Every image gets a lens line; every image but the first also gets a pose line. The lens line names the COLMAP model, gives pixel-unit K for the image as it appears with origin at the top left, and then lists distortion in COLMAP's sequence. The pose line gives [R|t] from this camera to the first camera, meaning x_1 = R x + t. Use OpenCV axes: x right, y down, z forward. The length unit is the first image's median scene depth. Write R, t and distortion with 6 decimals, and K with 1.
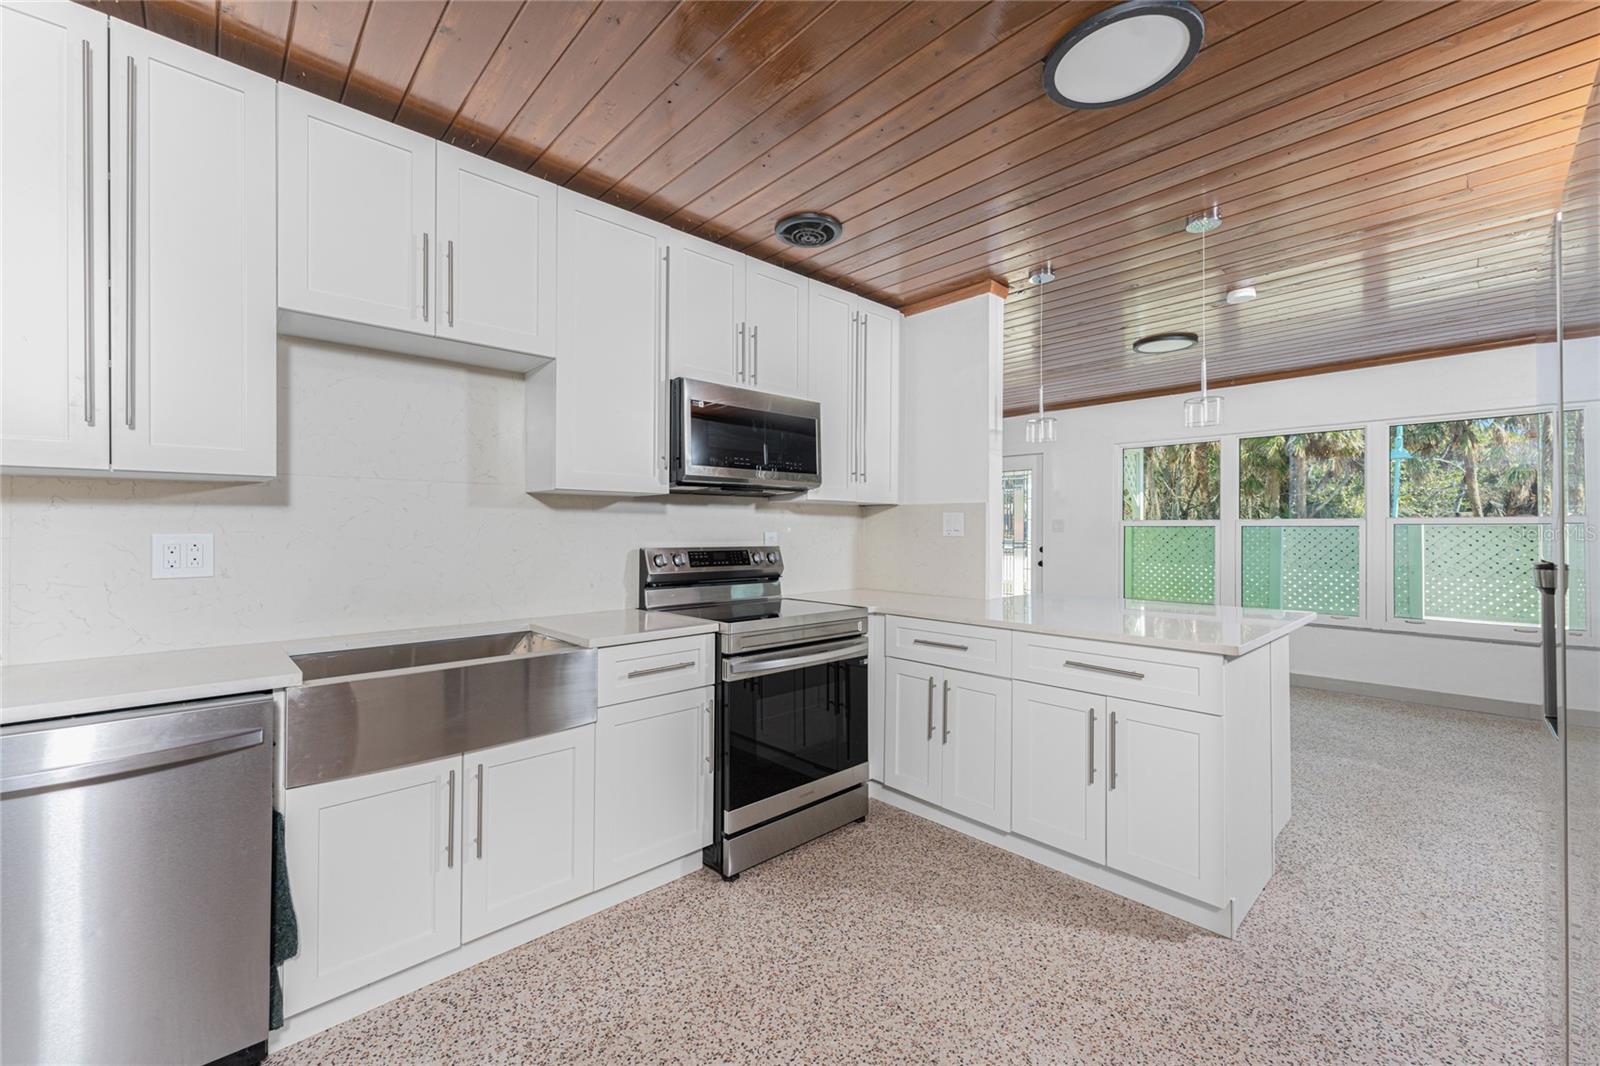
lens RADIAL K [[637.4, 0, 800.0], [0, 637.4, 533.0], [0, 0, 1]] dist [0.002067, 0.000063]
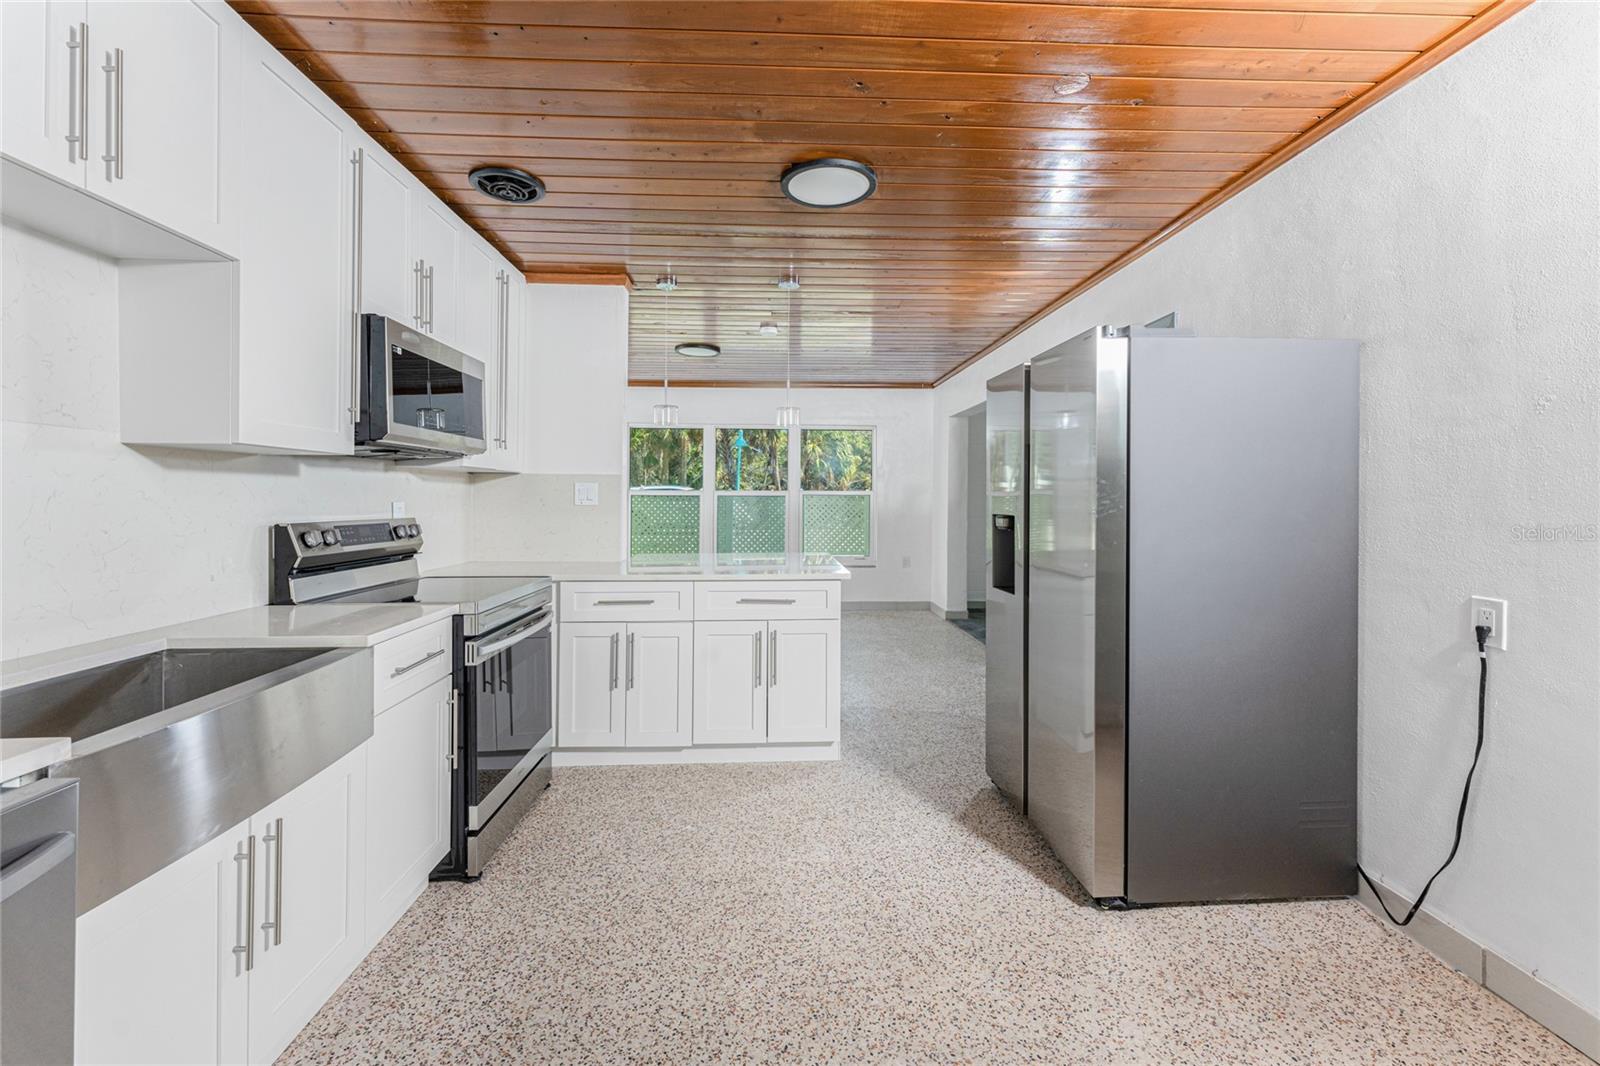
lens RADIAL K [[646.4, 0, 792.4], [0, 646.4, 513.7], [0, 0, 1]] dist [0.000012, -0.000030]
pose [[0.651462, -0.017206, 0.758486, -0.428806], [0.001845, 0.999776, 0.021095, -0.003102], [-0.758679, -0.012343, 0.651347, 0.042019]]
